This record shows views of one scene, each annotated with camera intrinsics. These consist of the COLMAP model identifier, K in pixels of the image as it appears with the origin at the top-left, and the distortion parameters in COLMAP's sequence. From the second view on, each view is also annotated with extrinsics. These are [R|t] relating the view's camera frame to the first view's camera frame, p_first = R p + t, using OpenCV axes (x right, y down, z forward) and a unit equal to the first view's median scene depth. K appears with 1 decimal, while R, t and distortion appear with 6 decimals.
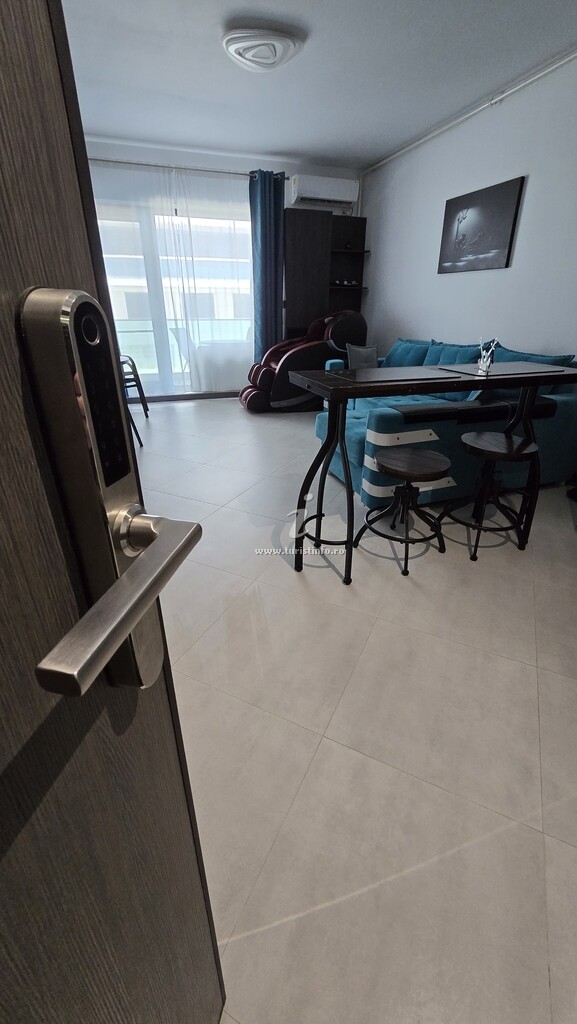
lens RADIAL K [[421.5, 0, 288.4], [0, 421.5, 513.4], [0, 0, 1]] dist [-0.002467, -0.000209]
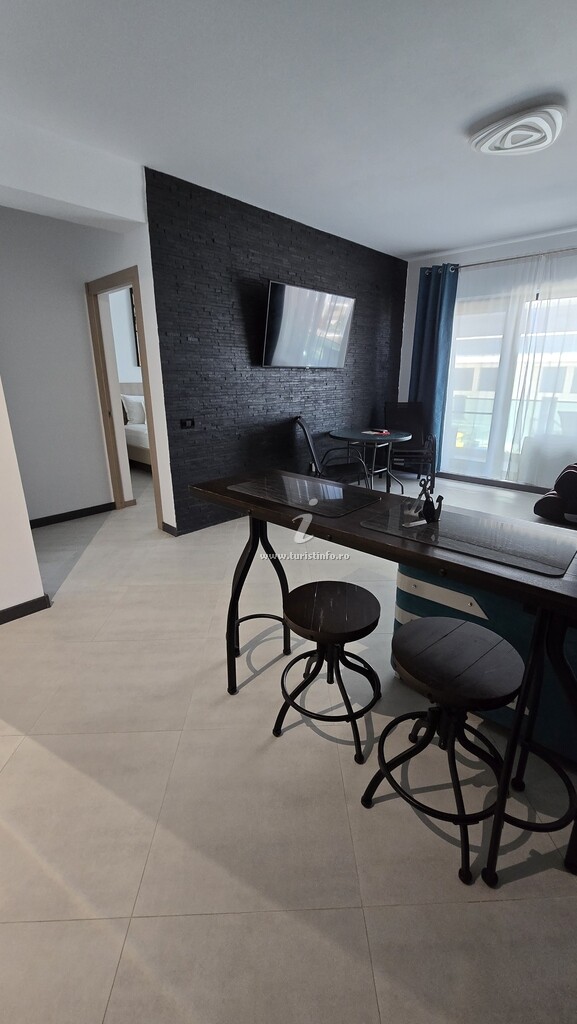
lens RADIAL K [[421.5, 0, 293.5], [0, 421.5, 508.8], [0, 0, 1]] dist [-0.002467, -0.000209]
pose [[0.478495, 0.267276, -0.836425, 0.393190], [-0.394556, 0.916417, 0.067123, -0.143221], [0.784454, 0.297898, 0.543956, 0.221555]]
